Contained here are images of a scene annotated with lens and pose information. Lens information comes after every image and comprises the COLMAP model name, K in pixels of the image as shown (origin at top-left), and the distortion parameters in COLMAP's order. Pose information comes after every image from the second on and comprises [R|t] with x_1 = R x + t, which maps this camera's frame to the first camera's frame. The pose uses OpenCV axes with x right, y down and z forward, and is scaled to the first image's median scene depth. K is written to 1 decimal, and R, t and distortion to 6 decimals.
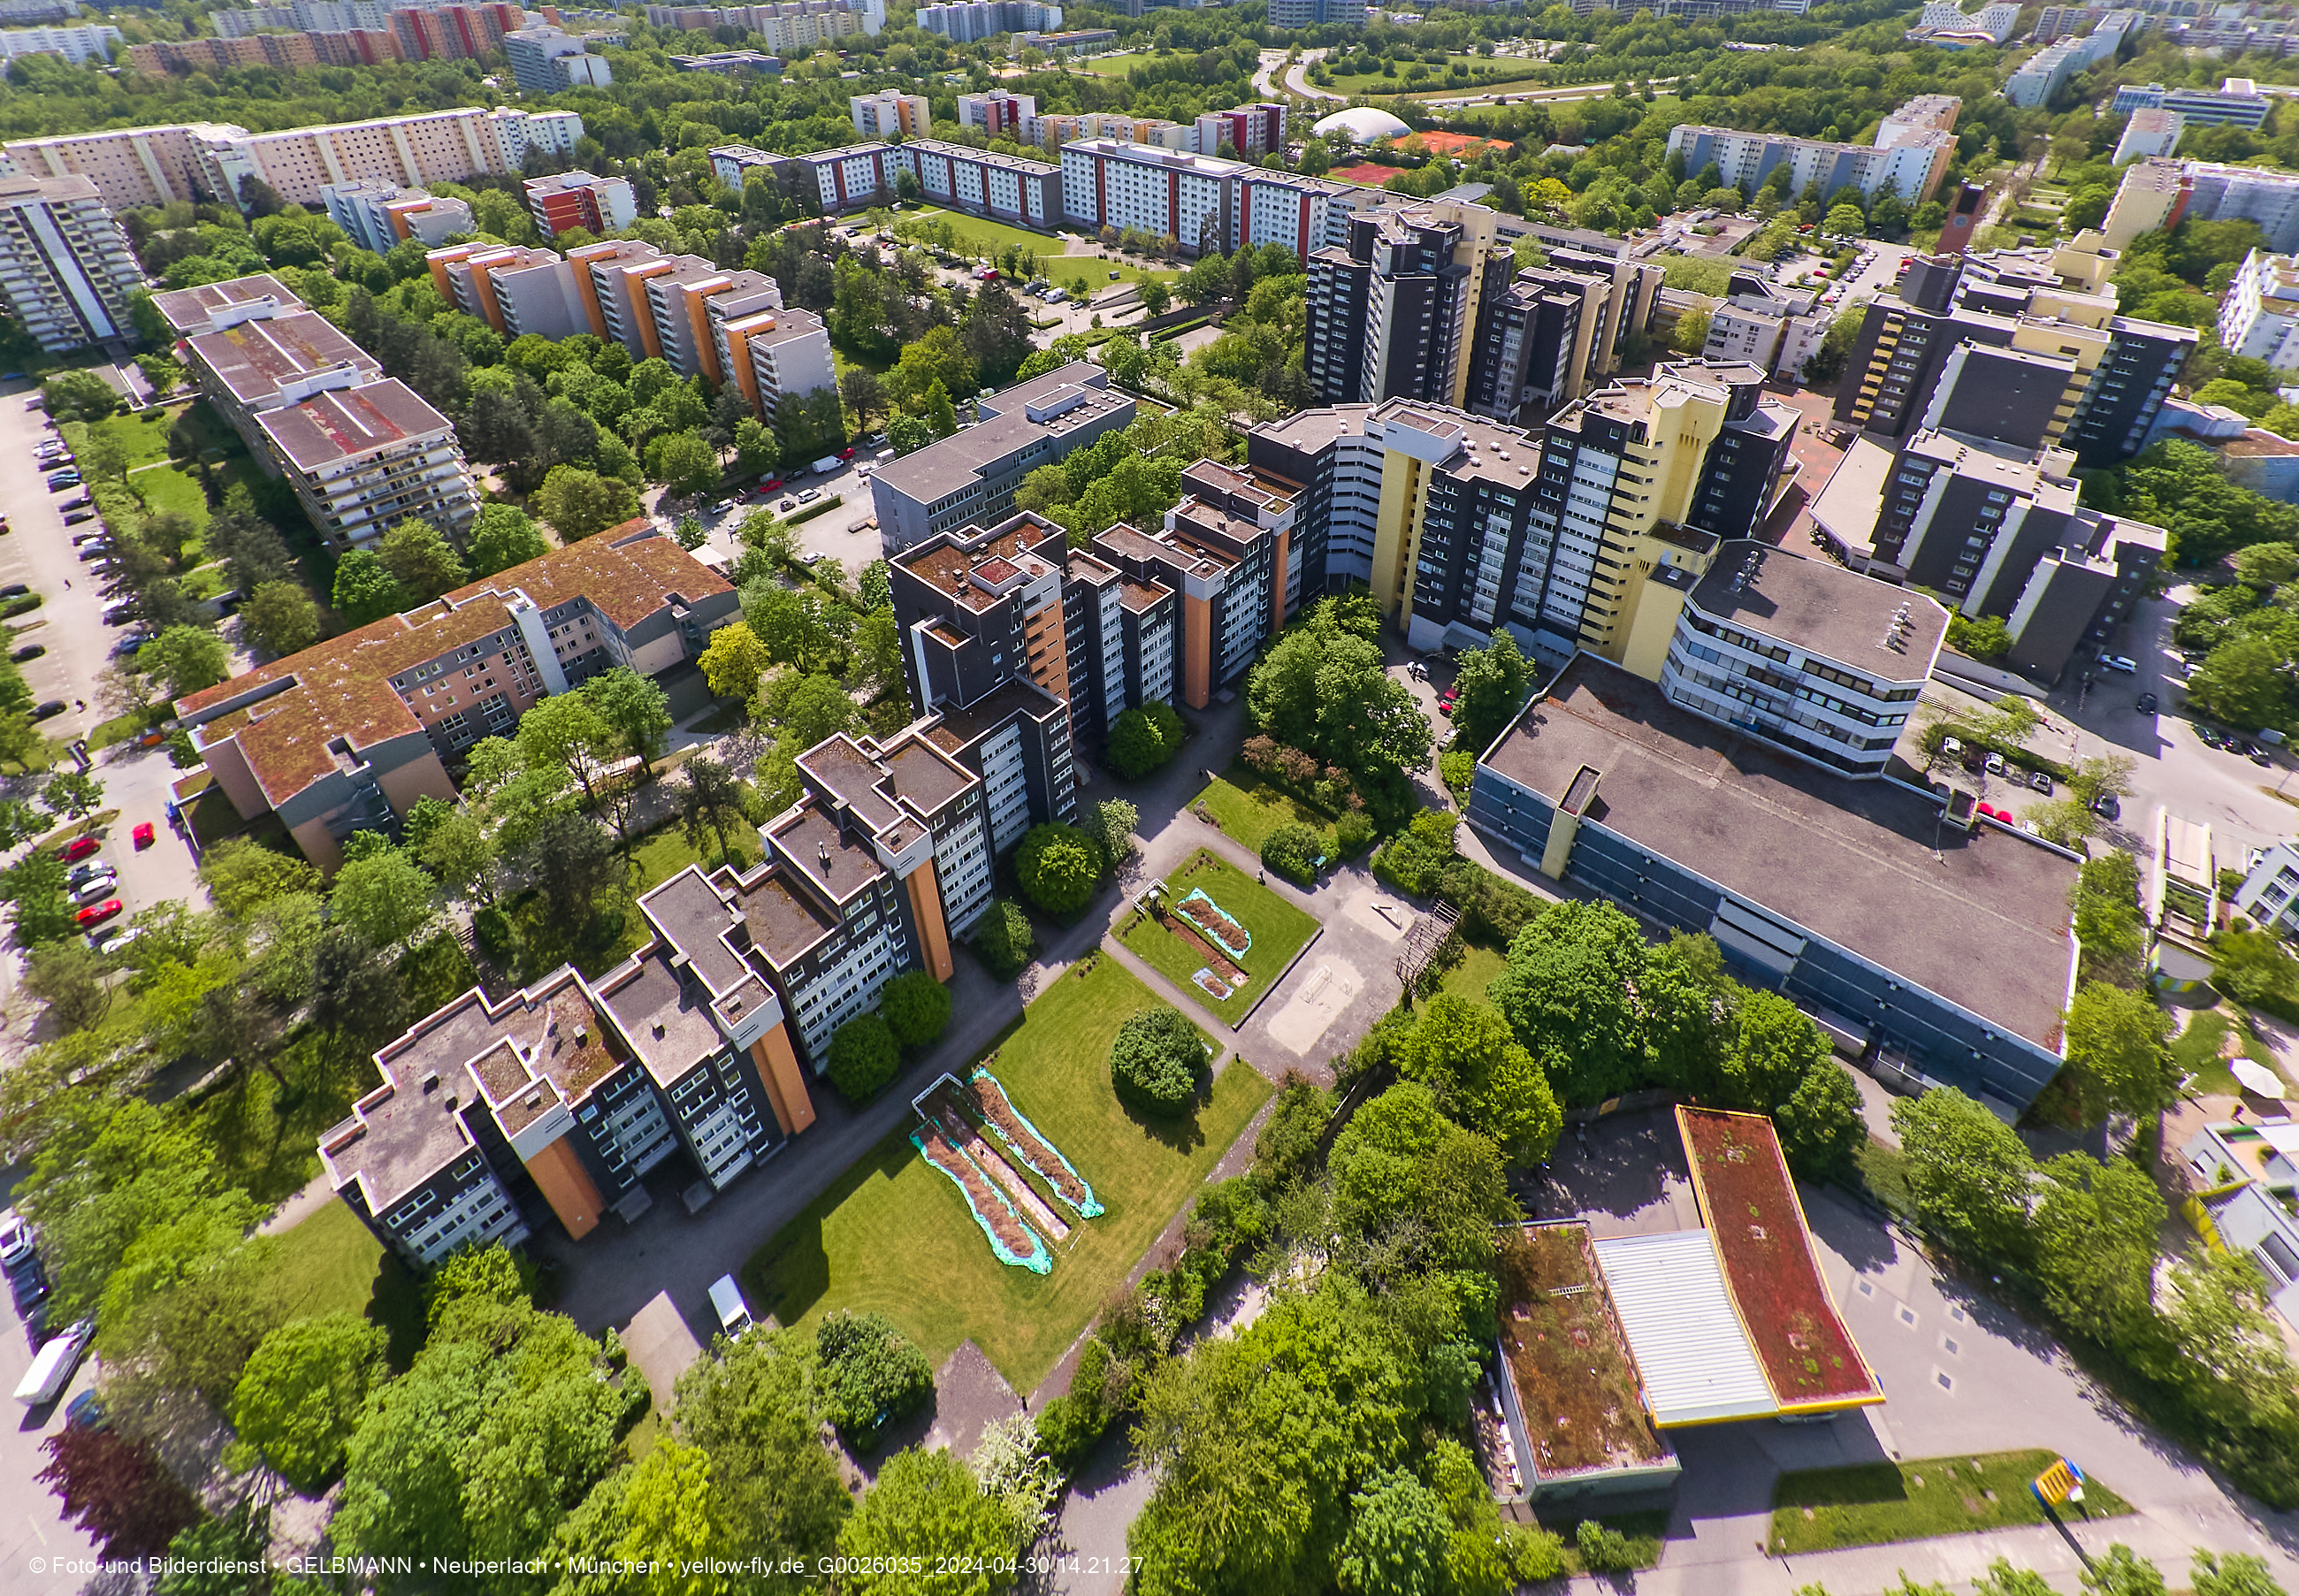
lens RADIAL K [[1038.0, 0, 1184.7], [0, 1038.0, 519.4], [0, 0, 1]] dist [-0.041606, 0.017874]
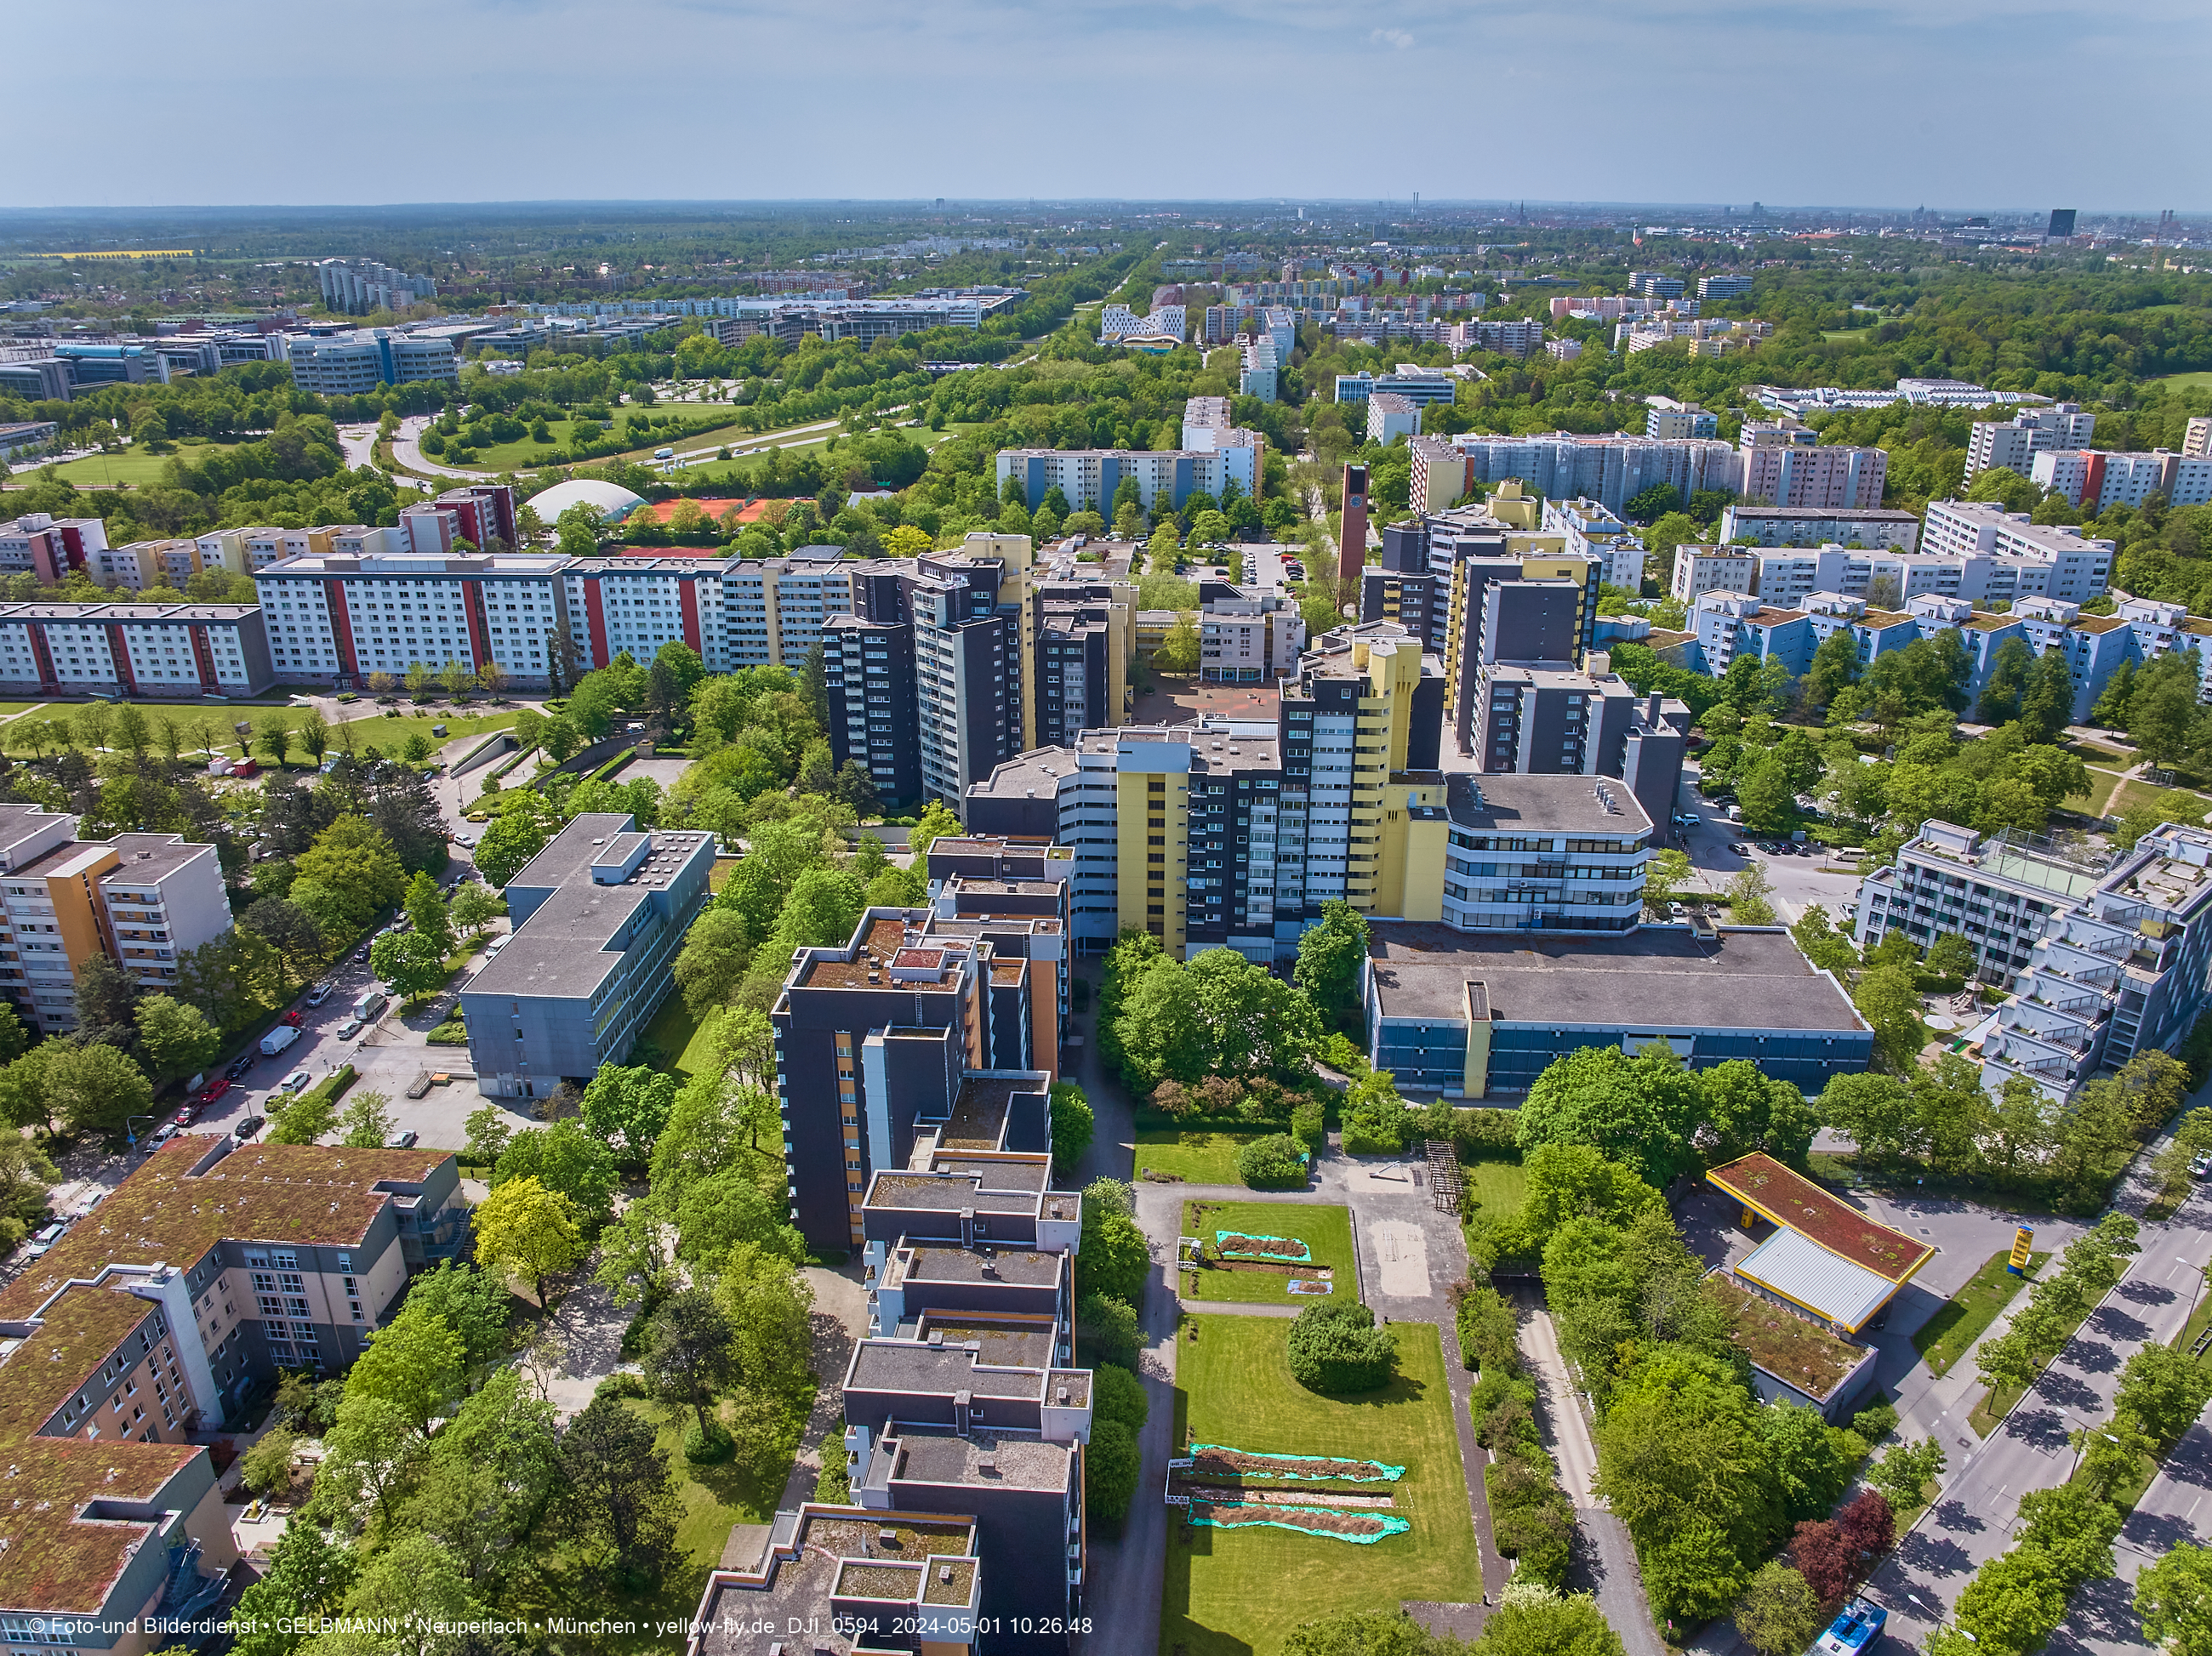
lens RADIAL K [[1552.7, 0, 1101.7], [0, 1552.7, 830.7], [0, 0, 1]] dist [-0.053166, 0.011652]
pose [[0.807641, -0.227154, 0.544166, -0.607592], [0.310726, 0.948251, -0.065341, 0.067143], [-0.501164, 0.221858, 0.836429, -0.135610]]
